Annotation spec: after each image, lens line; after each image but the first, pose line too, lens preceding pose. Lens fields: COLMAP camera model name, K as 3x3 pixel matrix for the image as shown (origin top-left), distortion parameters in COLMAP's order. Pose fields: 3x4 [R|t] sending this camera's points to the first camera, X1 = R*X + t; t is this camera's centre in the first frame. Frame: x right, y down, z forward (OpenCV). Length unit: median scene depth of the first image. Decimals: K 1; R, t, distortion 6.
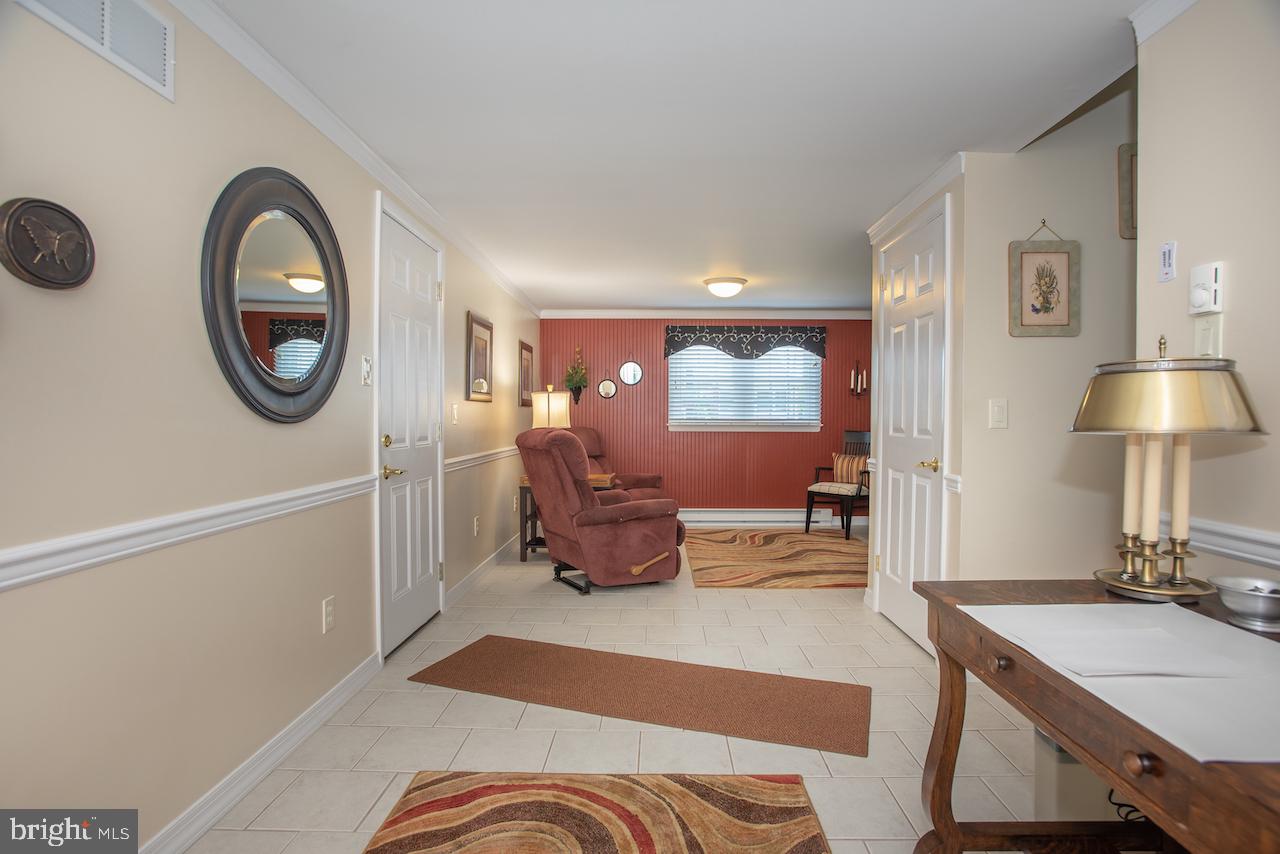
lens RADIAL K [[653.0, 0, 643.3], [0, 653.0, 430.8], [0, 0, 1]] dist [-0.061063, 0.025675]
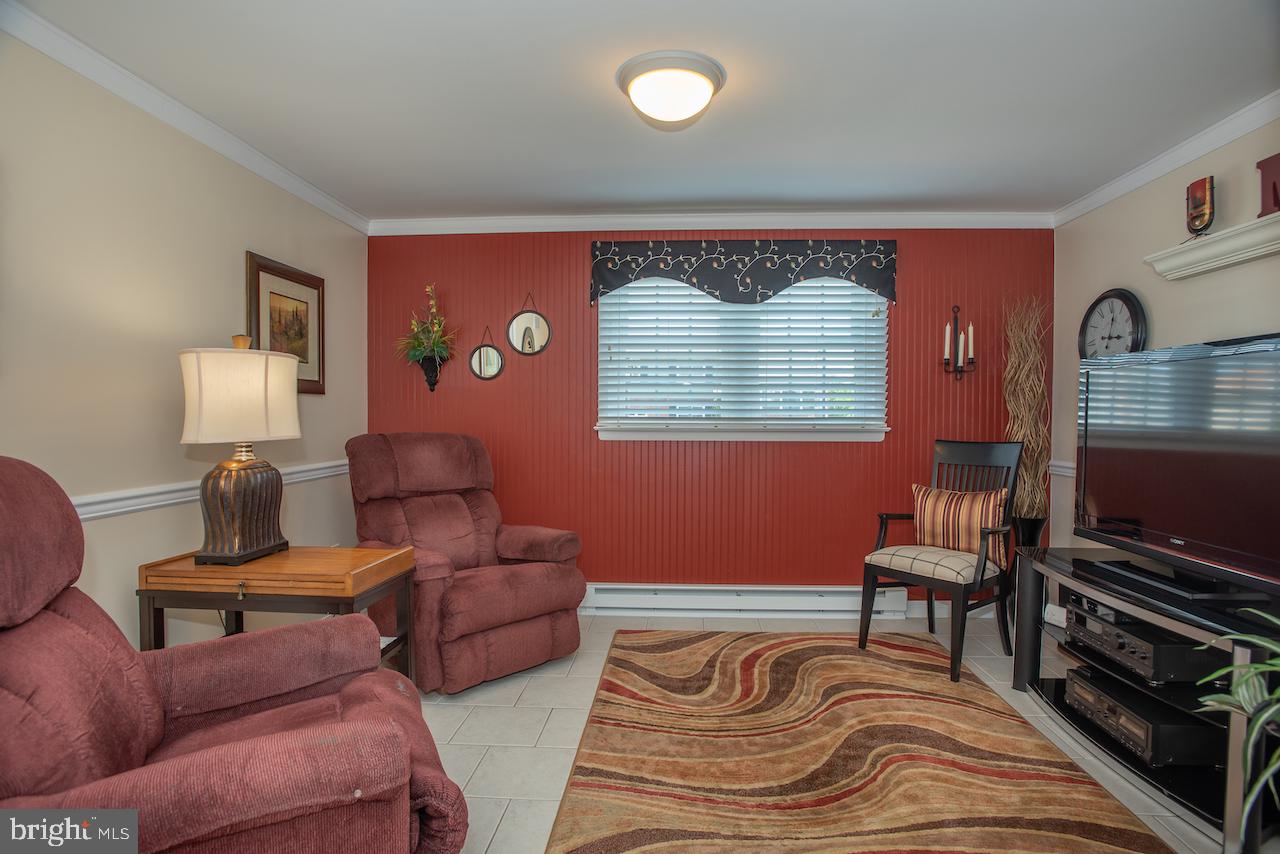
lens RADIAL K [[653.0, 0, 643.3], [0, 653.0, 430.8], [0, 0, 1]] dist [-0.061063, 0.025675]
pose [[0.999158, 0.000283, -0.041034, 0.099306], [-0.000090, 0.999989, 0.004700, -0.009741], [0.041035, -0.004693, 0.999147, 0.473067]]
